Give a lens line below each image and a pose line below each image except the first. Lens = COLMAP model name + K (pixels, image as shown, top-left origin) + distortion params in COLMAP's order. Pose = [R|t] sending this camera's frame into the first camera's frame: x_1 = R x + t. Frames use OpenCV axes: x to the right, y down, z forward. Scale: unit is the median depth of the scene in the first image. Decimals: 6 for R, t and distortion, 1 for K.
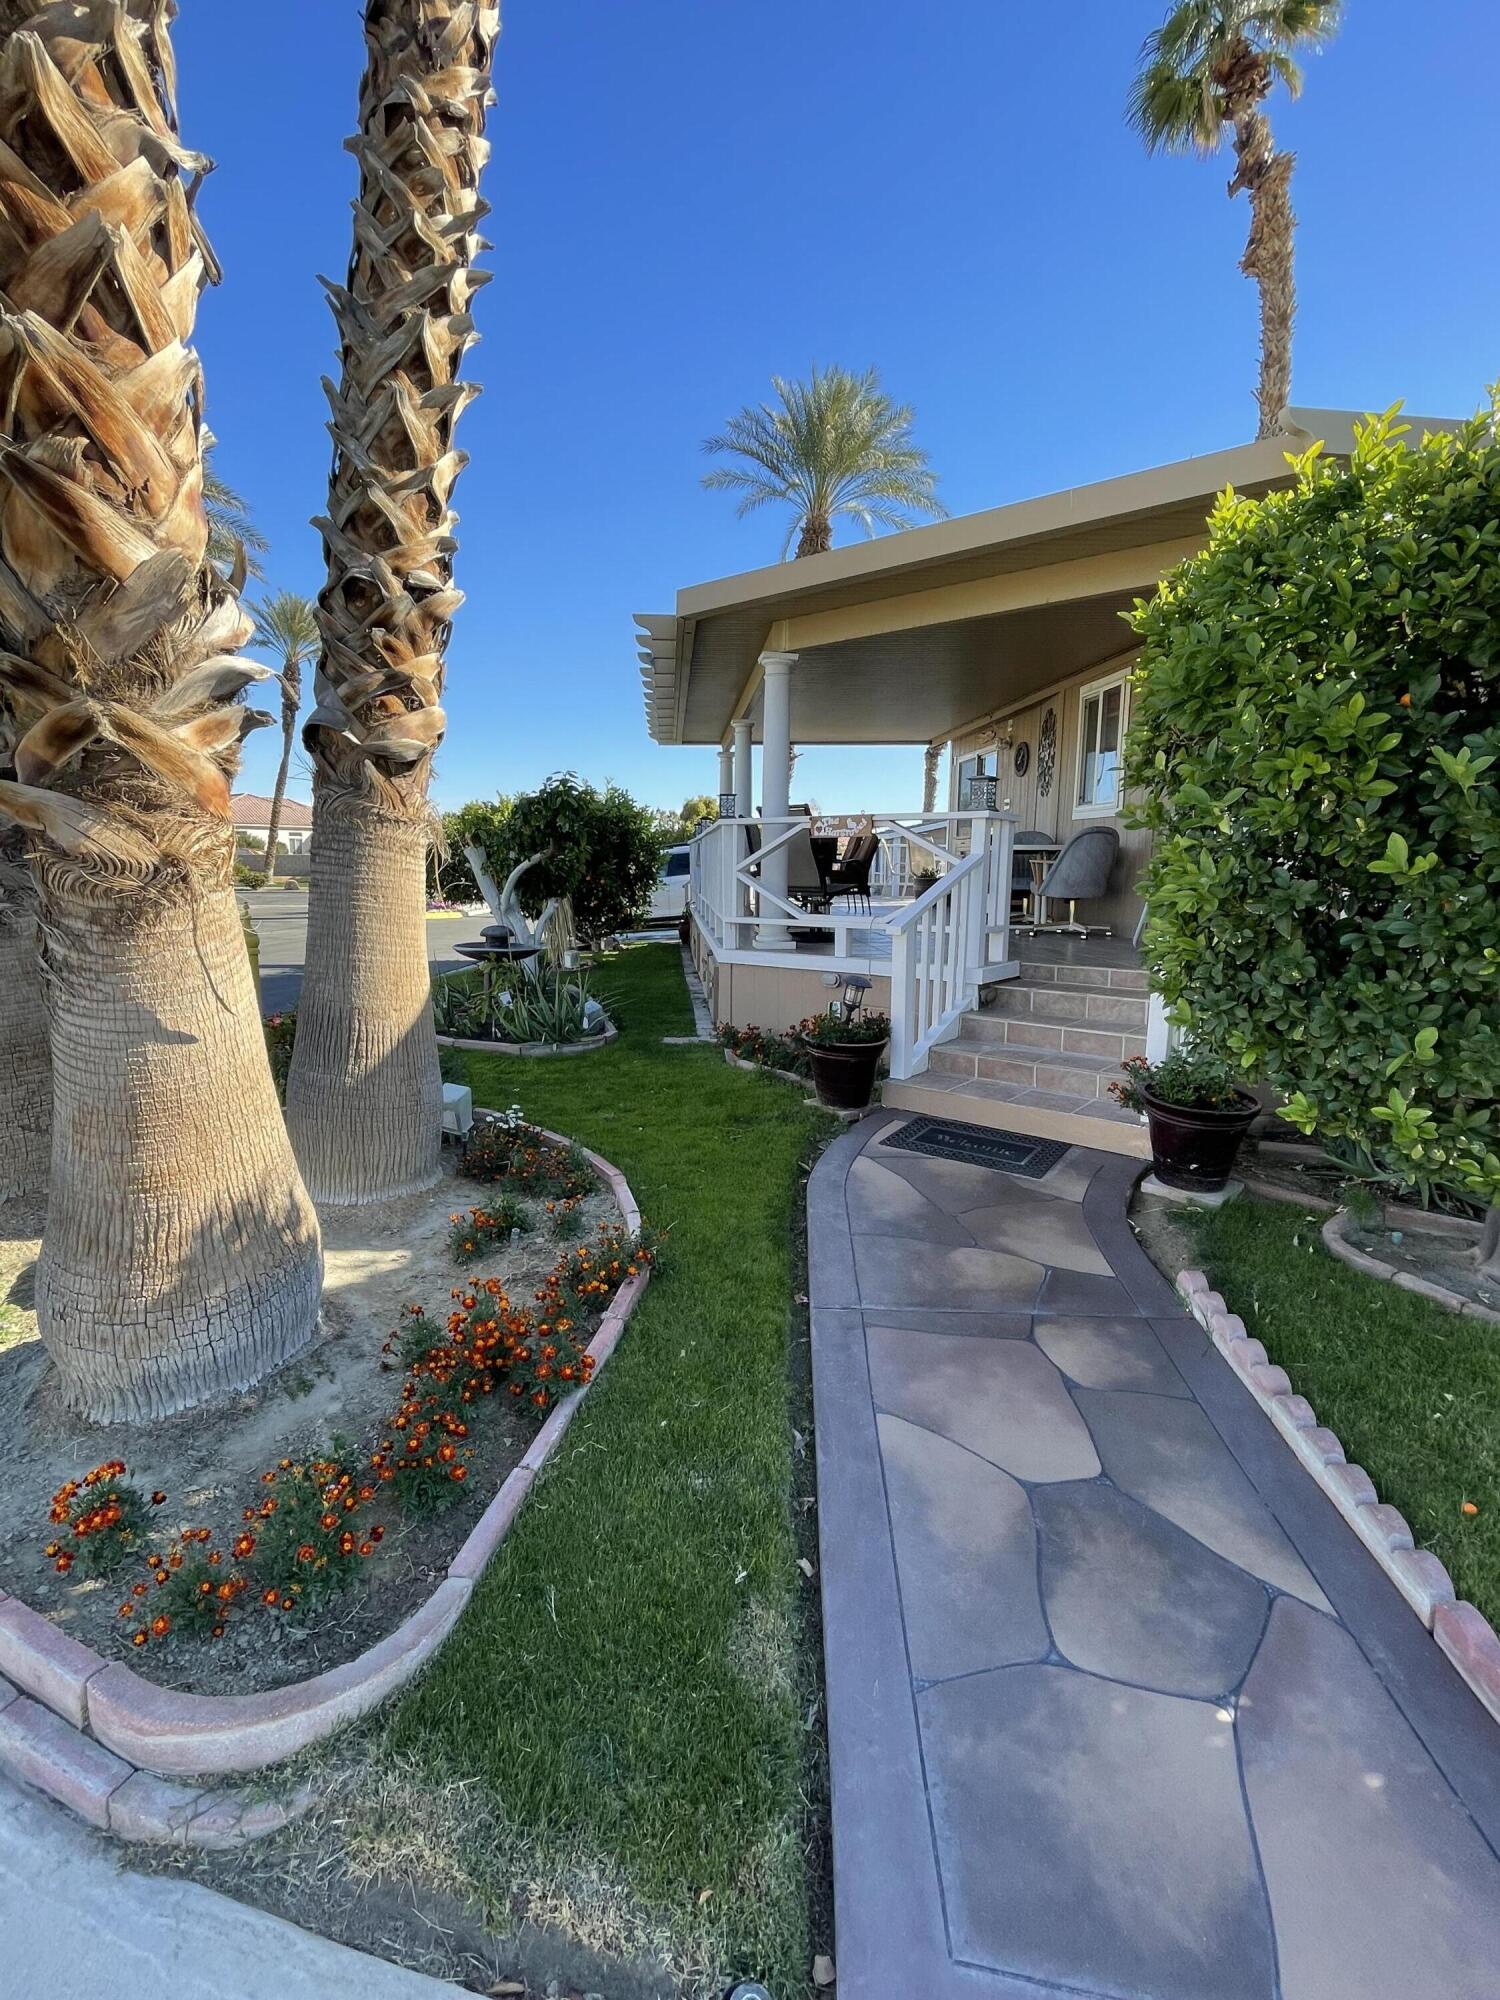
lens RADIAL K [[902.1, 0, 750.0], [0, 902.1, 1000.0], [0, 0, 1]] dist [0.001344, 0.000279]
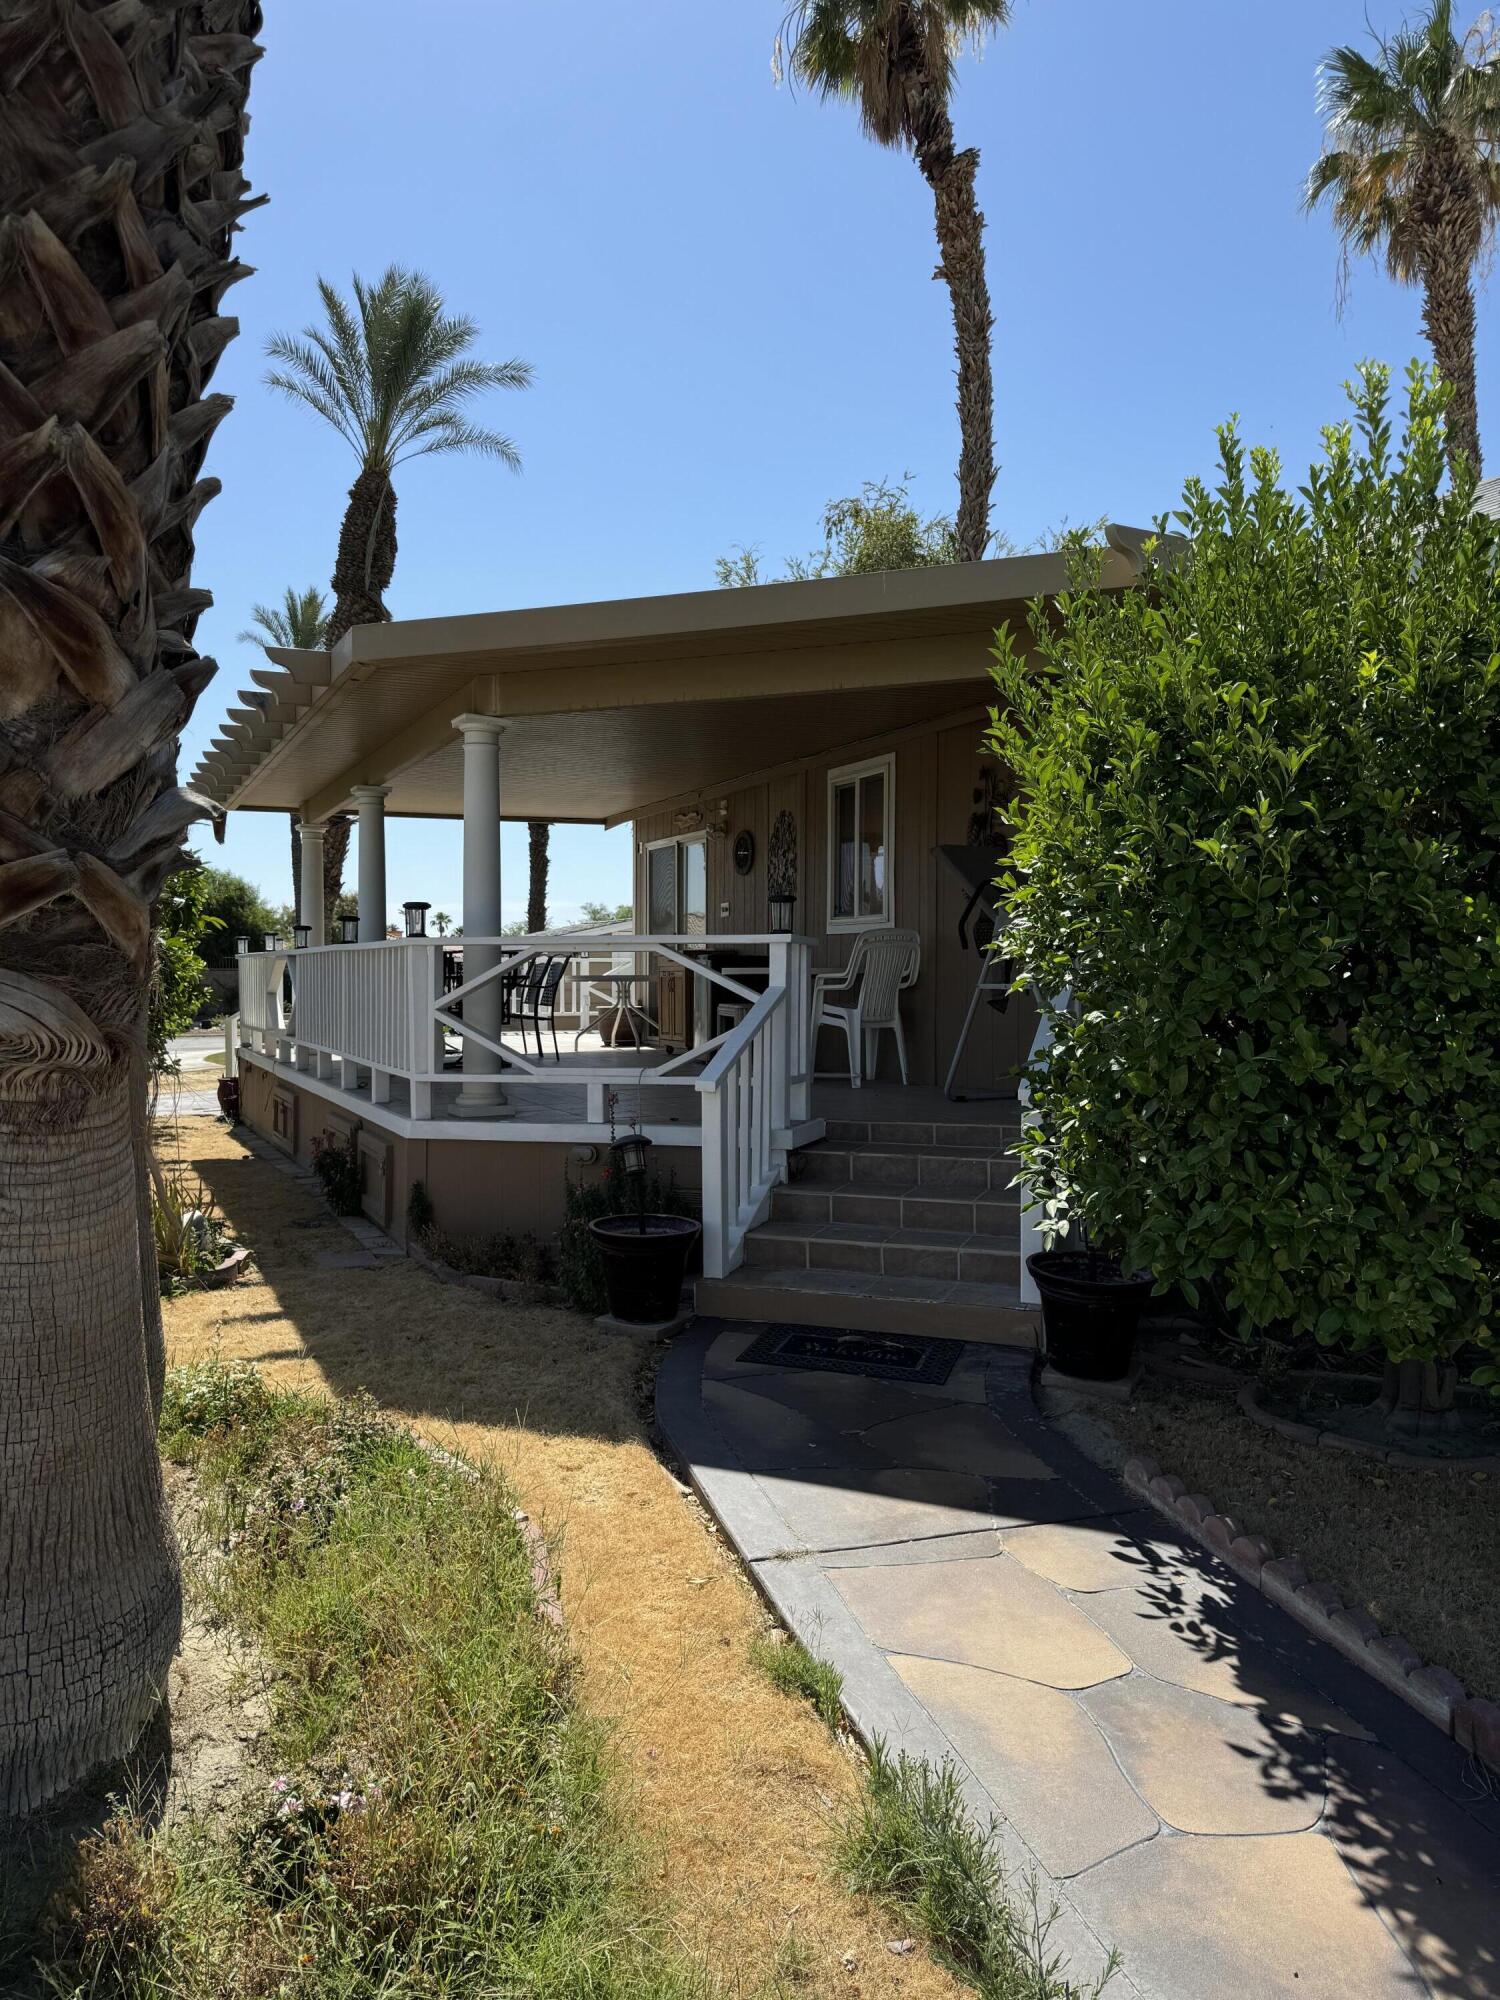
lens RADIAL K [[1385.7, 0, 750.0], [0, 1385.7, 1000.0], [0, 0, 1]] dist [0.135023, -0.176575]
pose [[0.935748, -0.012176, 0.352458, -0.207703], [0.059084, 0.990691, -0.122639, -0.000541], [-0.347684, 0.135584, 0.927757, -0.131697]]
